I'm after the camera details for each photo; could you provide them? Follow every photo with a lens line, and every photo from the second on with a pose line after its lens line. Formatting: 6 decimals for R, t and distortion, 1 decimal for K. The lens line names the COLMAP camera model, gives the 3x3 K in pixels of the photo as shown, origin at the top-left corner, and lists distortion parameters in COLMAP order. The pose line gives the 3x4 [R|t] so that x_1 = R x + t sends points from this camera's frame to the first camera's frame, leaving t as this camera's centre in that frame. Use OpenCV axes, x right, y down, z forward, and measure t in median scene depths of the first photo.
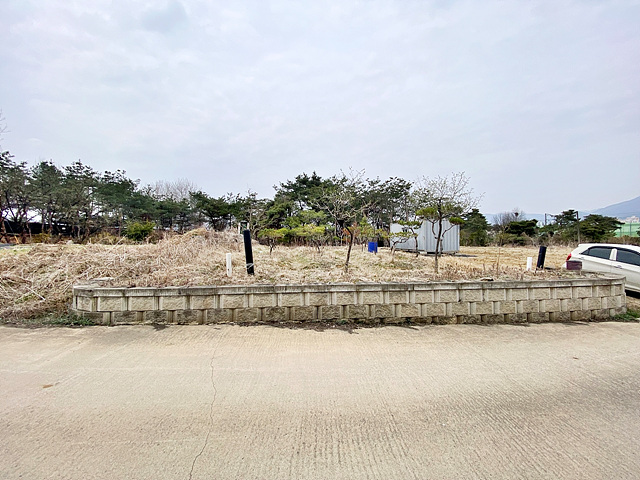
lens RADIAL K [[259.4, 0, 314.6], [0, 259.4, 239.0], [0, 0, 1]] dist [0.009397, -0.015693]
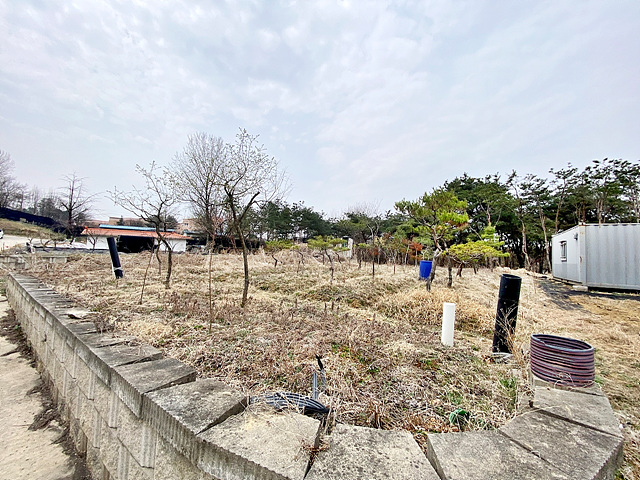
lens RADIAL K [[259.4, 0, 323.2], [0, 259.4, 244.4], [0, 0, 1]] dist [0.009397, -0.015693]
pose [[0.744723, -0.002448, -0.667369, 0.194850], [-0.031824, 0.998725, -0.039175, 0.001786], [0.666615, 0.050413, 0.743696, 0.126327]]
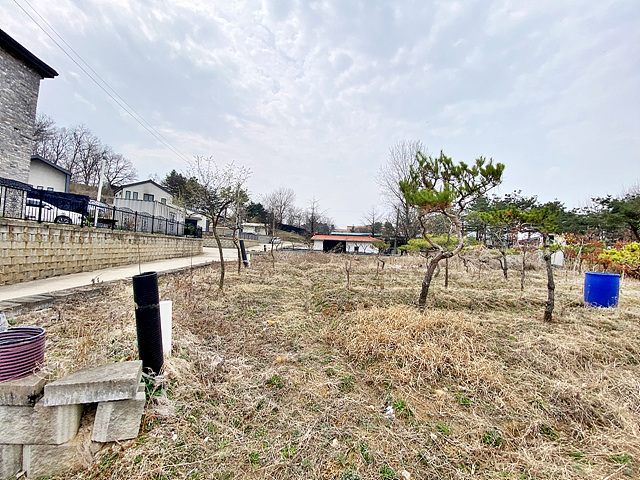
lens RADIAL K [[259.4, 0, 322.2], [0, 259.4, 241.1], [0, 0, 1]] dist [0.009397, -0.015693]
pose [[0.027330, -0.026657, -0.999271, 0.233331], [-0.049010, 0.998406, -0.027974, -0.001438], [0.998424, 0.049739, 0.025980, 0.240500]]
